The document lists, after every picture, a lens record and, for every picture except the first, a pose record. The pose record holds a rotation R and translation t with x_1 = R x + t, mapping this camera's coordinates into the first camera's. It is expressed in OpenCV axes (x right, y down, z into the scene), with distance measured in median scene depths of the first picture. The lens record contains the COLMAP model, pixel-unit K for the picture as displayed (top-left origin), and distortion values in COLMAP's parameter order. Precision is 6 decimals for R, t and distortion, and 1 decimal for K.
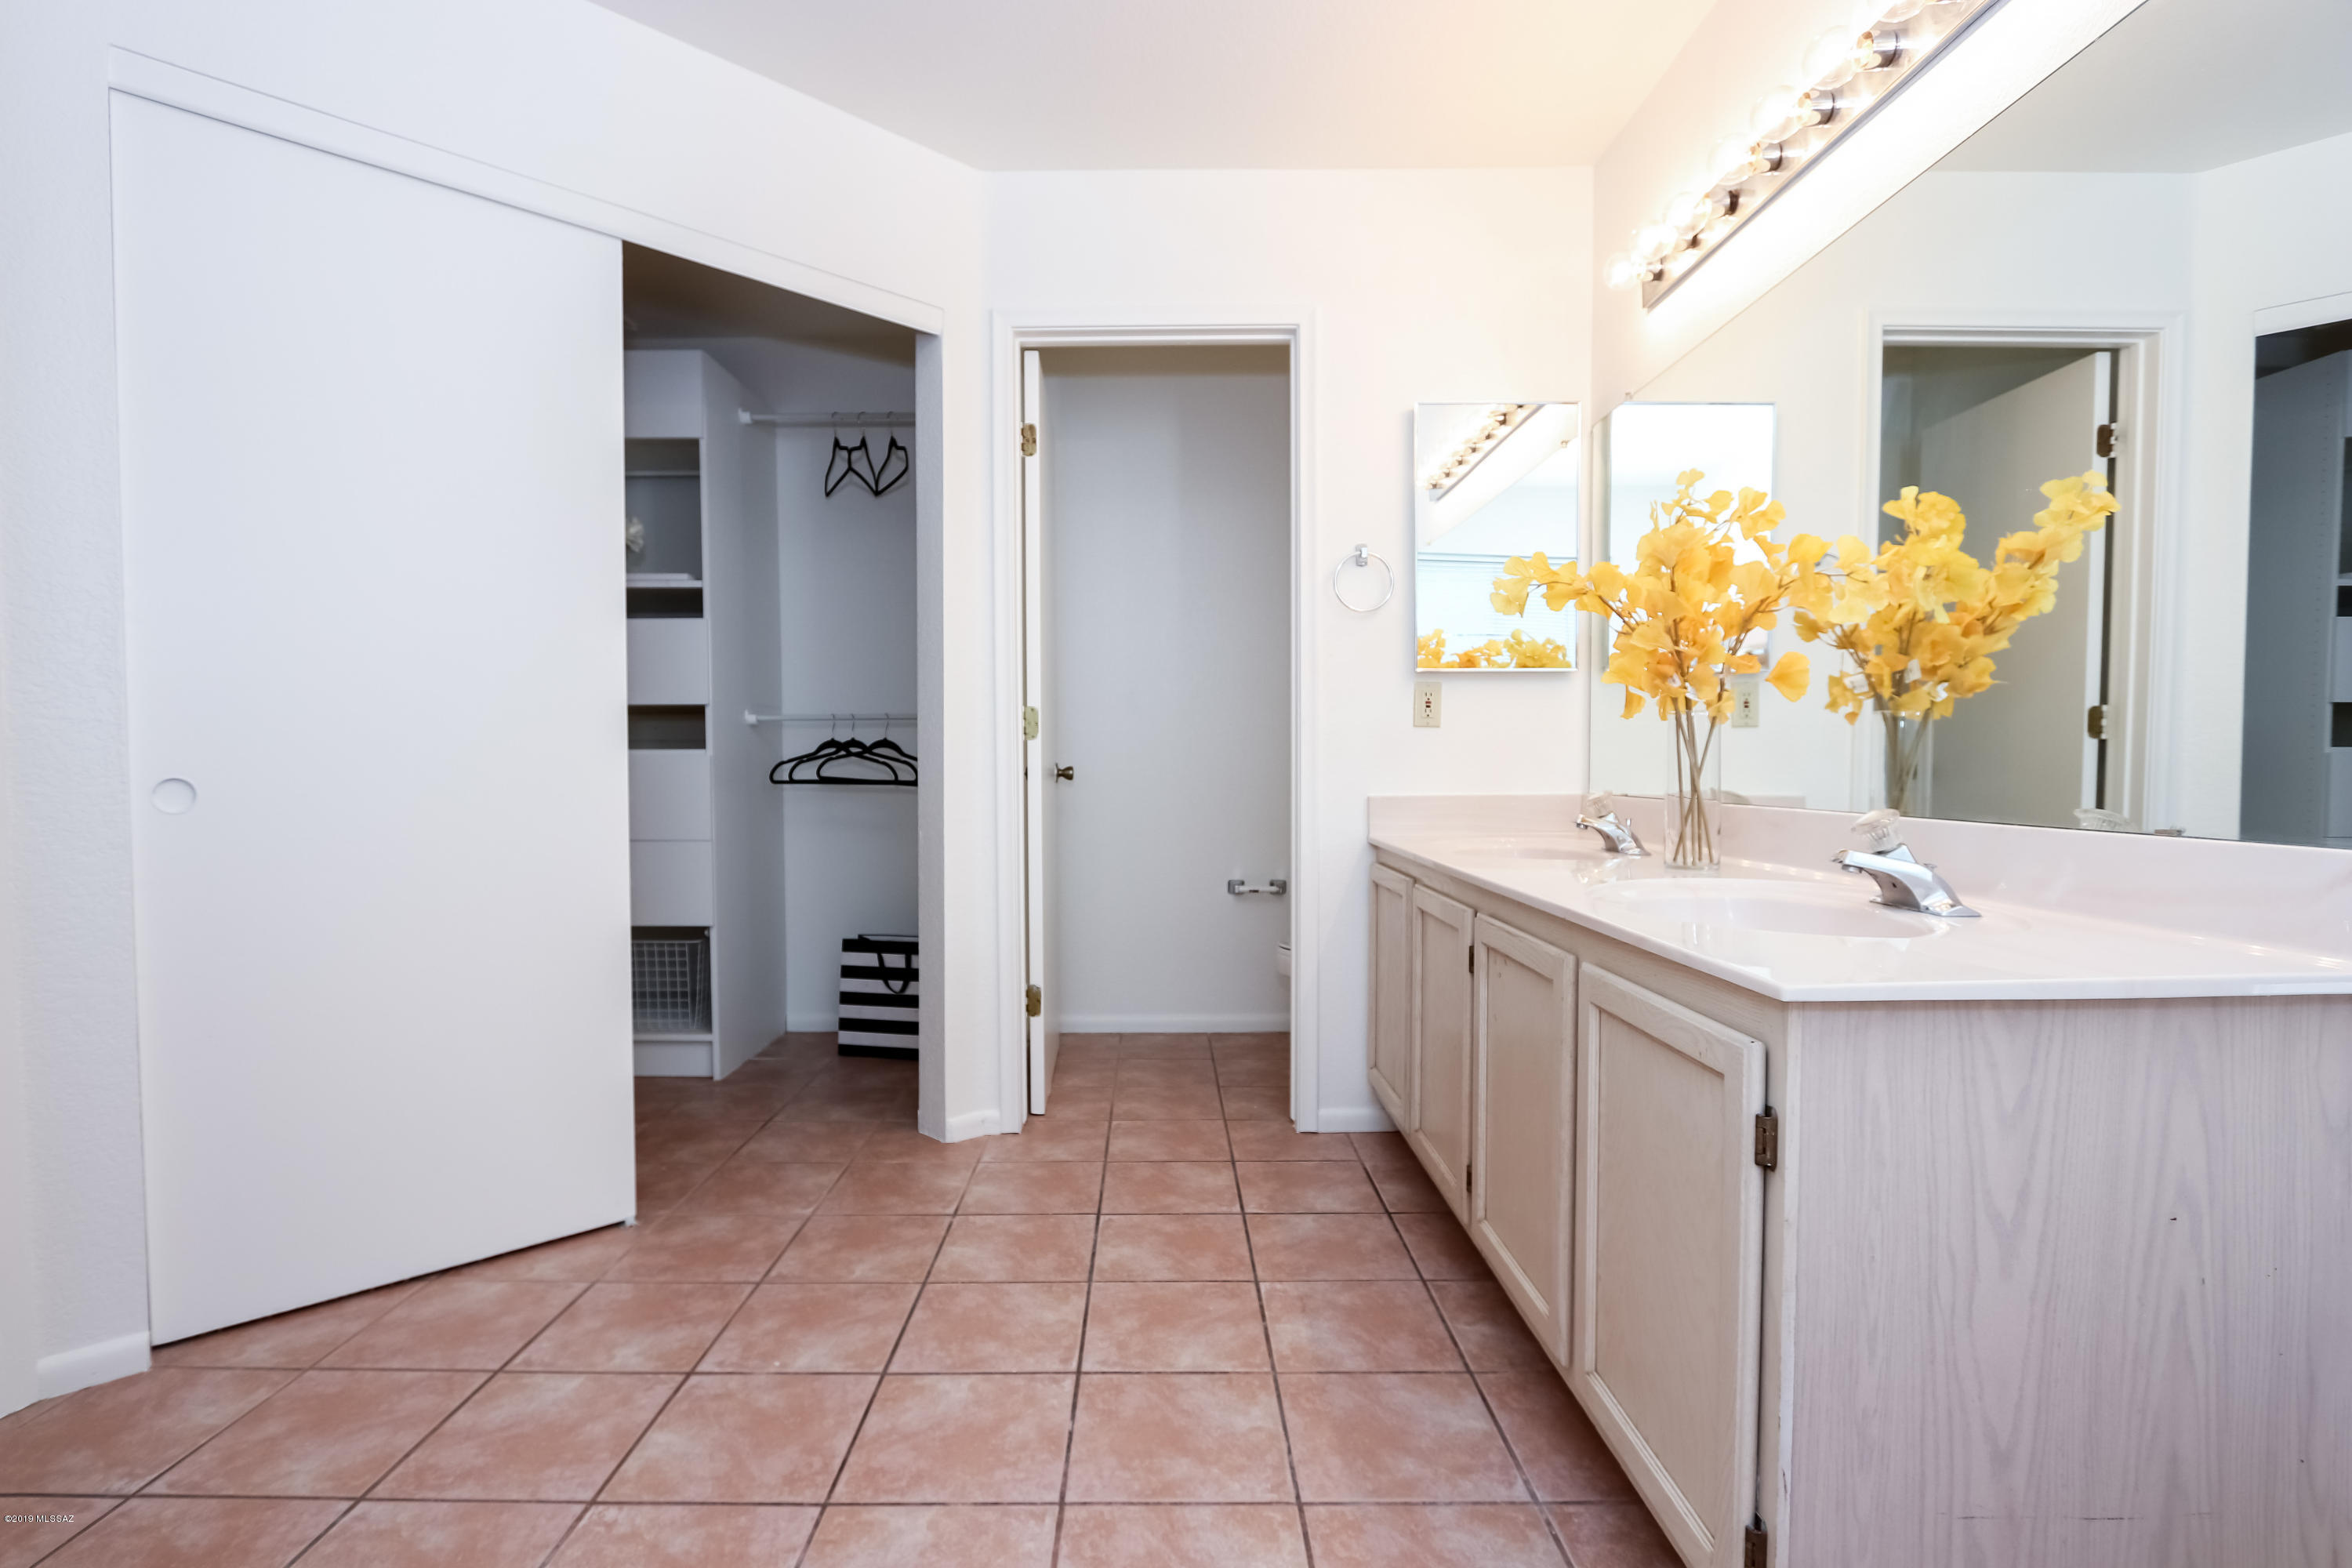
lens RADIAL K [[1103.6, 0, 1153.8], [0, 1103.6, 787.7], [0, 0, 1]] dist [-0.014765, -0.000064]
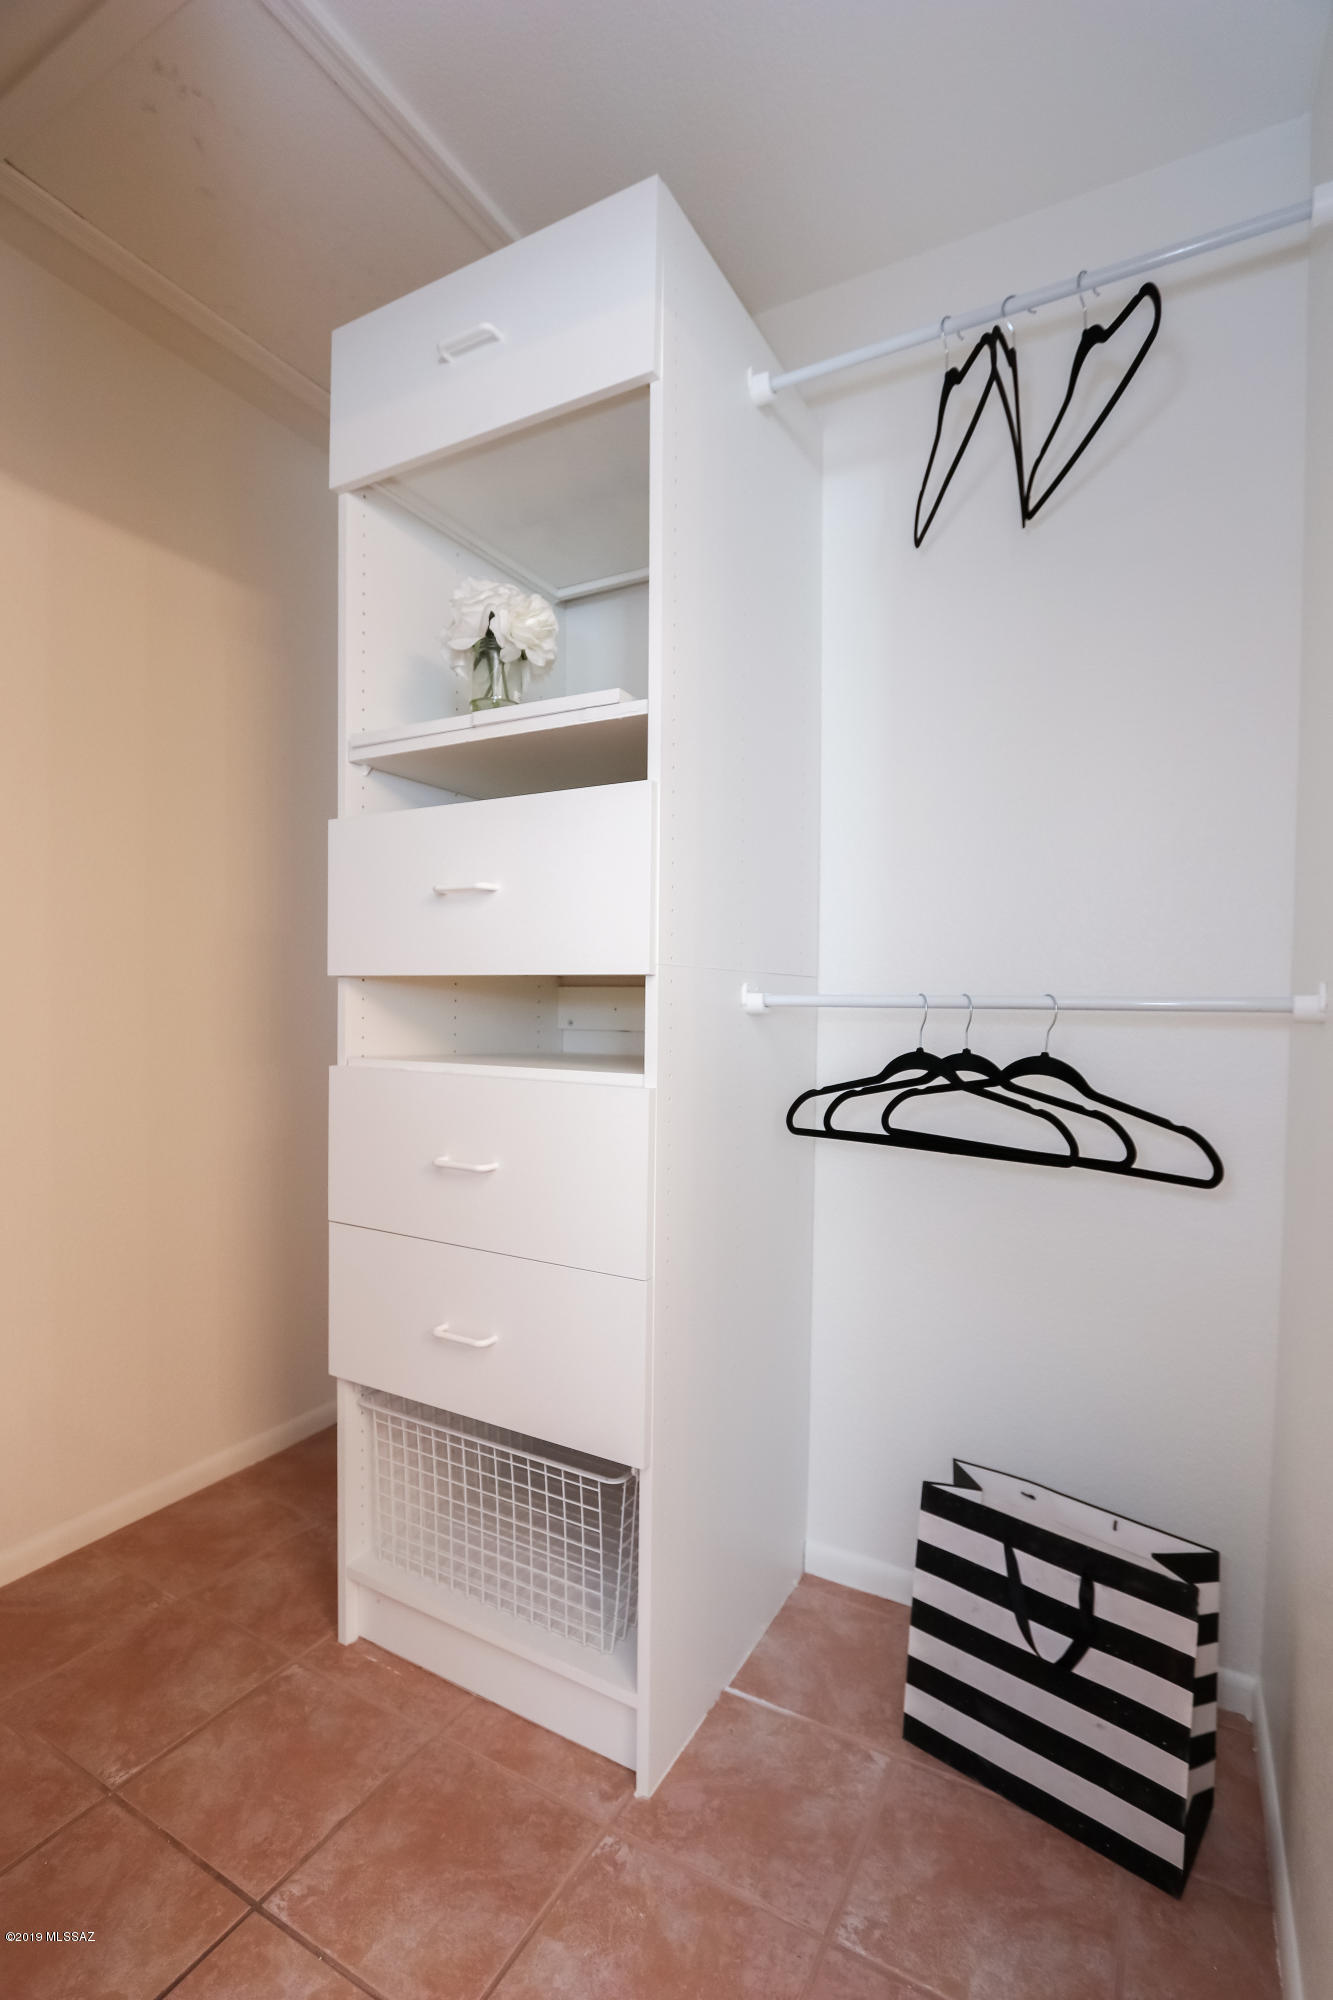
lens RADIAL K [[938.4, 0, 654.2], [0, 938.4, 1001.9], [0, 0, 1]] dist [-0.014765, -0.000064]
pose [[0.866005, 0.017007, -0.499746, -0.193420], [-0.040481, 0.998525, -0.036168, -0.045143], [0.498394, 0.051552, 0.865417, 0.611100]]
